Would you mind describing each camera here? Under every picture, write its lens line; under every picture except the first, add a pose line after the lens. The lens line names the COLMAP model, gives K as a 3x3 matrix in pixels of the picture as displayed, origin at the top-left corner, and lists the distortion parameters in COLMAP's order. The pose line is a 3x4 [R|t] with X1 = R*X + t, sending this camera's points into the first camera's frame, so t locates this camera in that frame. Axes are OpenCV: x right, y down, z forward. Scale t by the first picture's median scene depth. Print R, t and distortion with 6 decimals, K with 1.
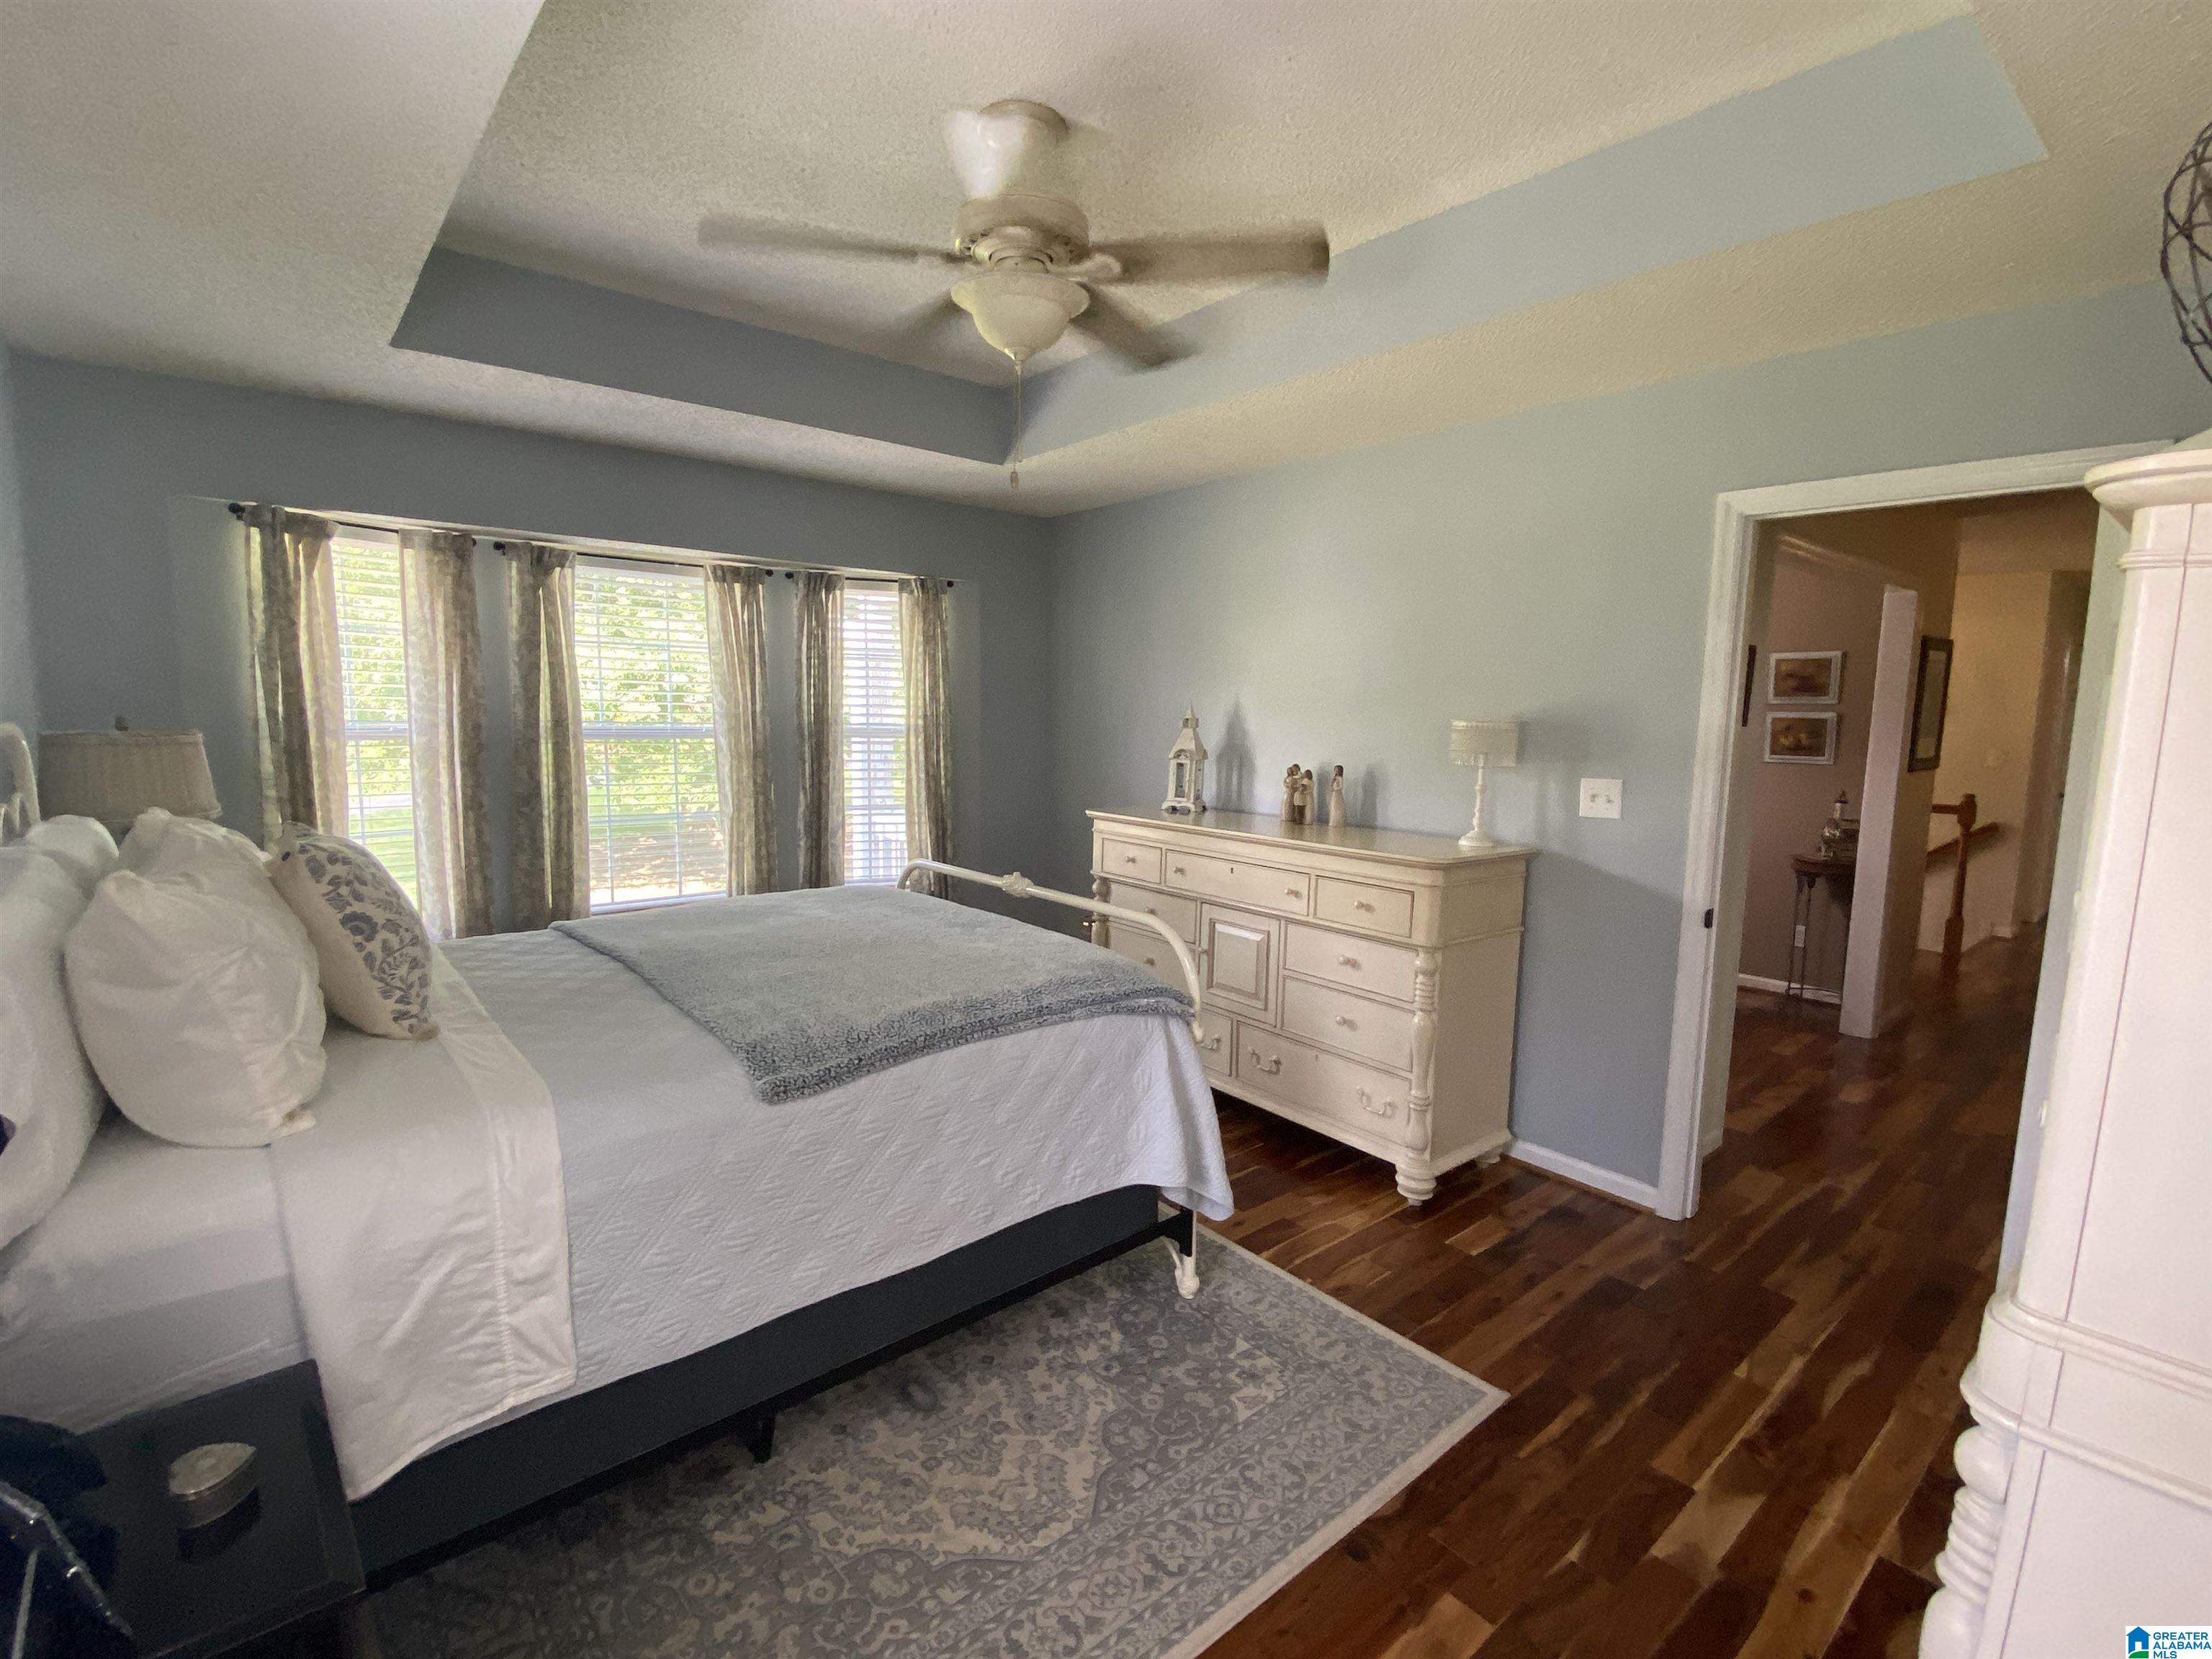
lens RADIAL K [[1029.7, 0, 1112.6], [0, 1029.7, 842.8], [0, 0, 1]] dist [0.001344, -0.000327]
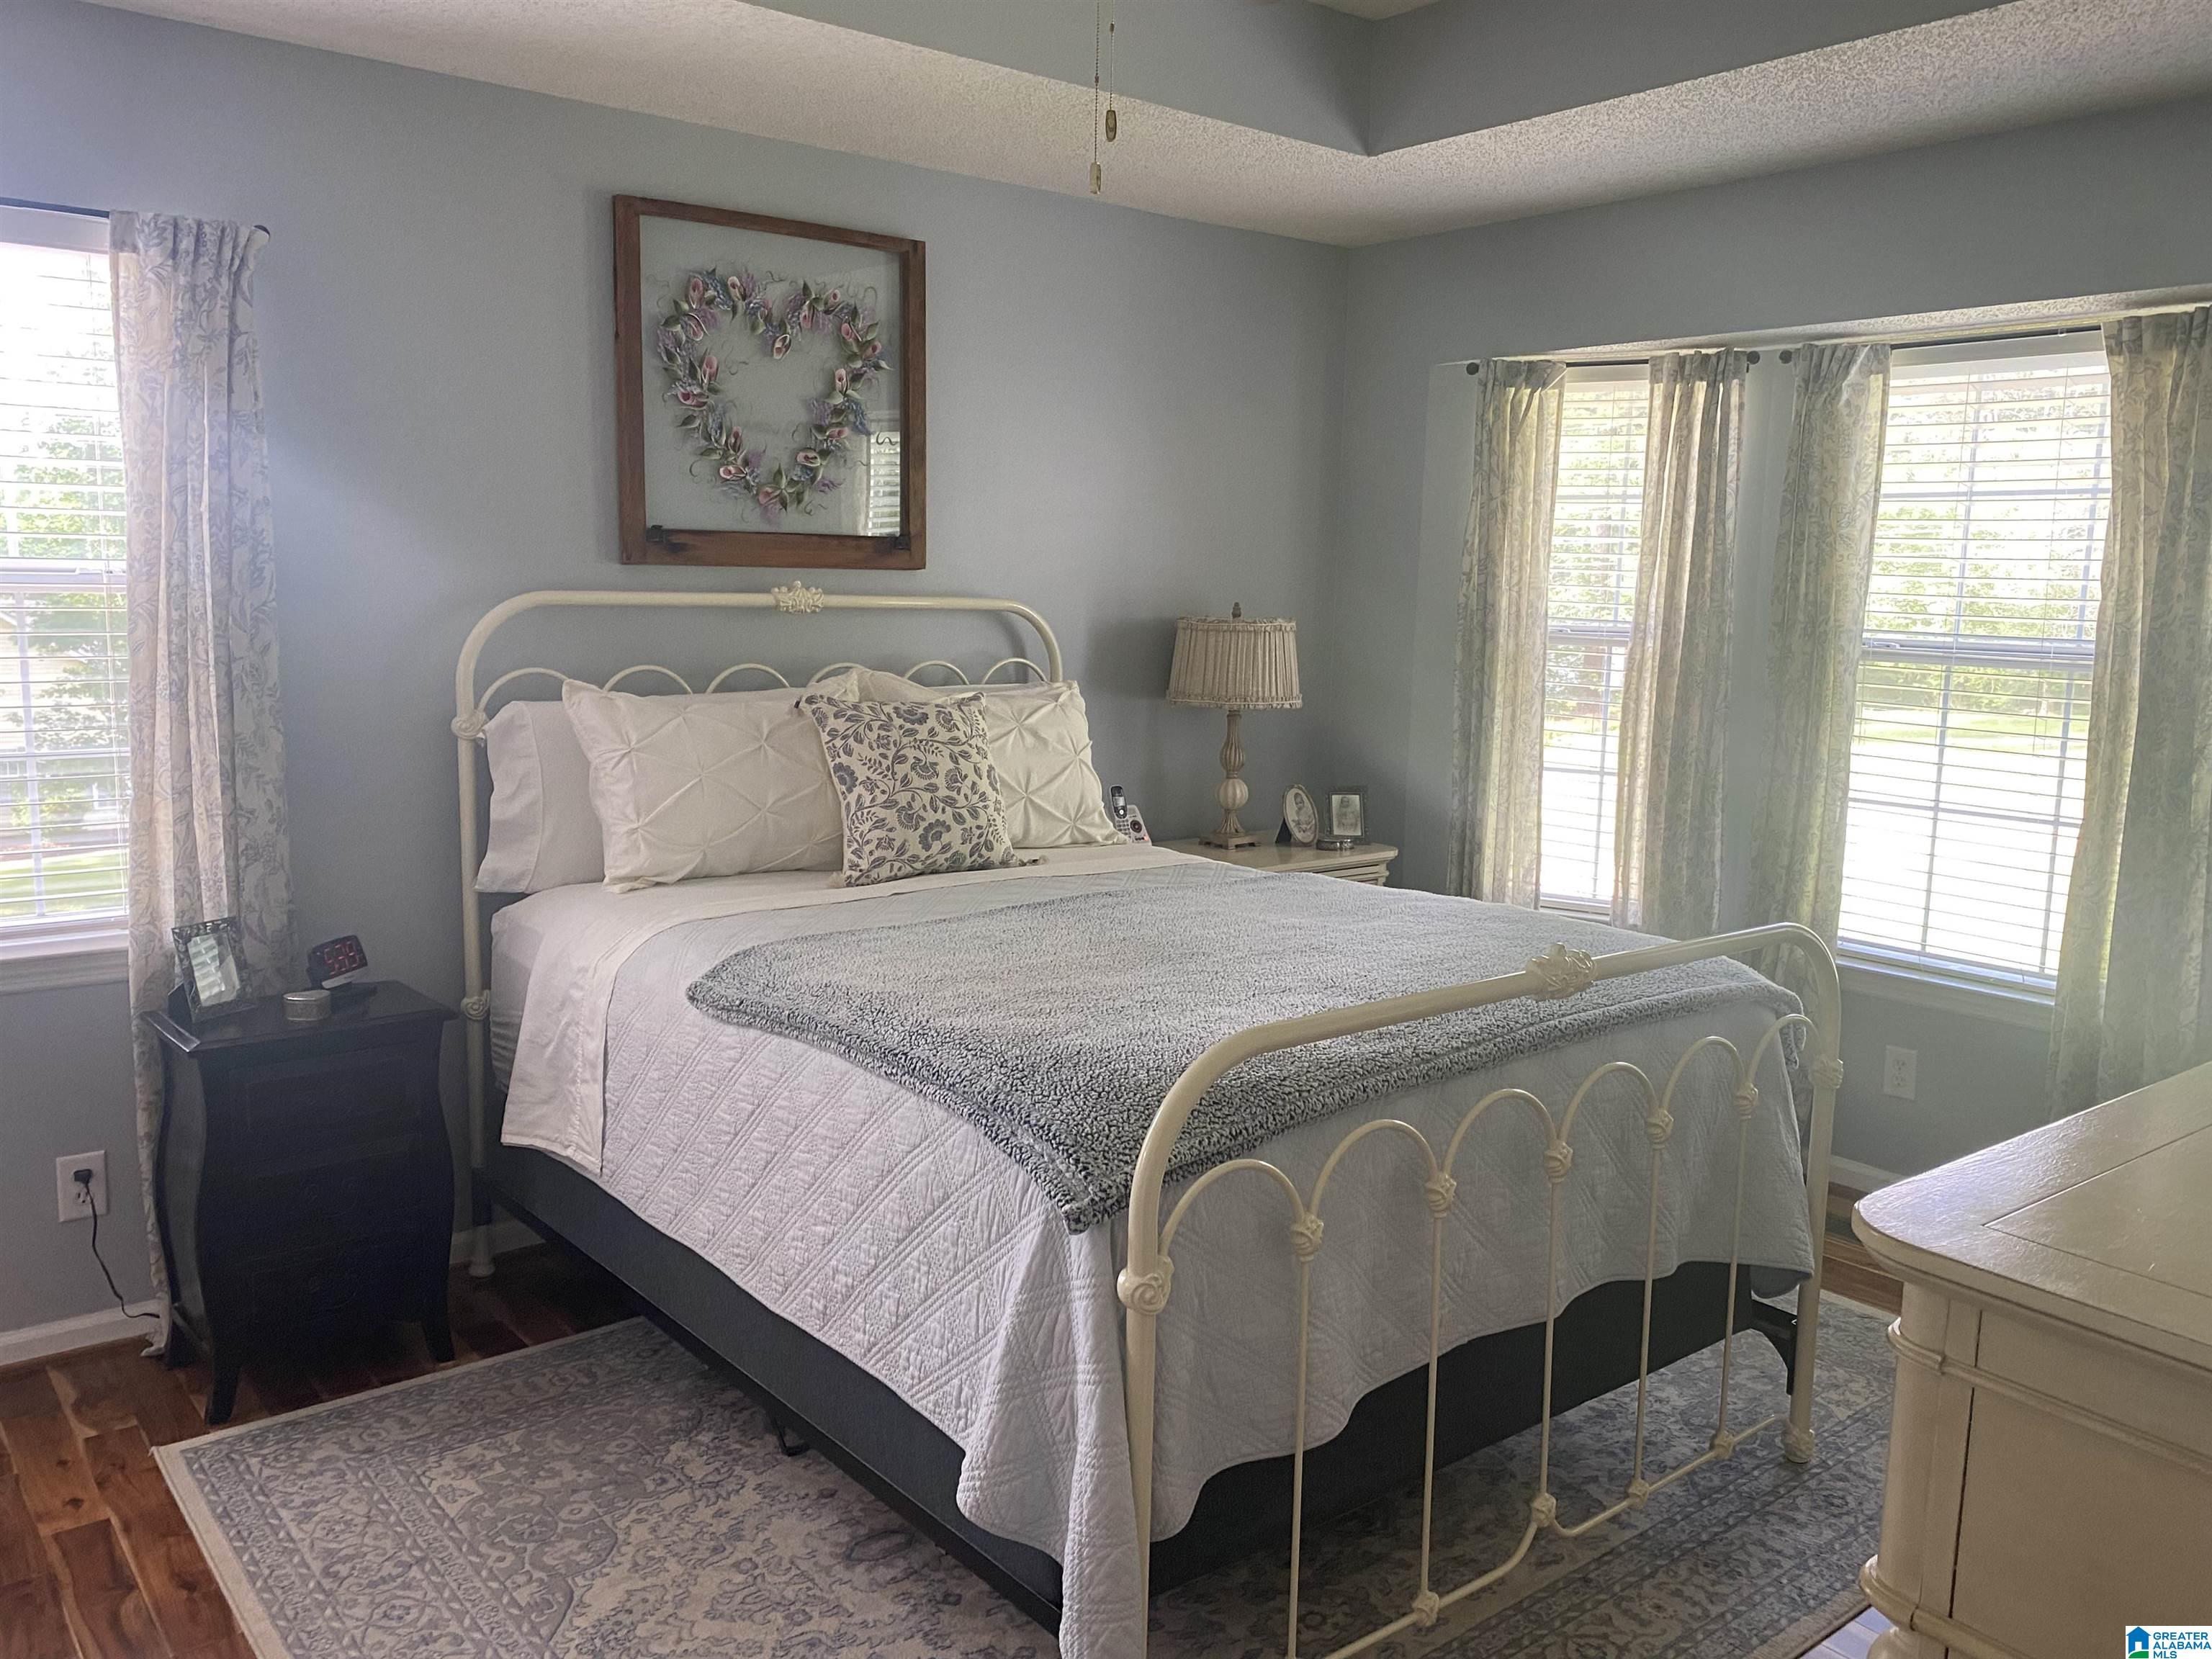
lens RADIAL K [[1769.4, 0, 1111.4], [0, 1769.4, 810.9], [0, 0, 1]] dist [0.019169, -0.000163]
pose [[-0.027194, 0.120036, -0.992397, 1.120029], [-0.155584, 0.980158, 0.122819, -0.156835], [0.987448, 0.157741, -0.007979, 1.266311]]
